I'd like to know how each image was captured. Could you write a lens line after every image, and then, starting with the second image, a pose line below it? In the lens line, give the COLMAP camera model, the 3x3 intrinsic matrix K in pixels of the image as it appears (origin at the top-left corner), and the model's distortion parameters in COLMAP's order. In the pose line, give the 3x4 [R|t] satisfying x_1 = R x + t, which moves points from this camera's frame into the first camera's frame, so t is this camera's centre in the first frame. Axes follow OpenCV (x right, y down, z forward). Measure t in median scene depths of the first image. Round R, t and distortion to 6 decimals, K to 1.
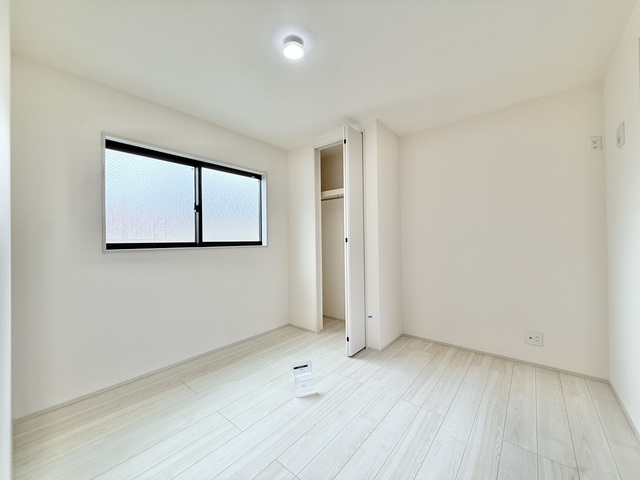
lens RADIAL K [[254.3, 0, 323.1], [0, 254.3, 238.9], [0, 0, 1]] dist [0.000233, -0.000557]
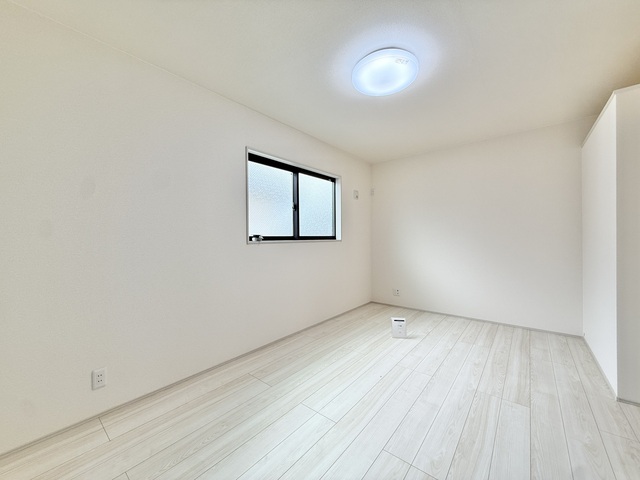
lens RADIAL K [[254.3, 0, 318.6], [0, 254.3, 236.3], [0, 0, 1]] dist [0.000233, -0.000557]
pose [[0.999572, 0.017164, -0.023710, -0.351426], [-0.016898, 0.999793, 0.011361, -0.001495], [0.023900, -0.010955, 0.999654, -0.181790]]
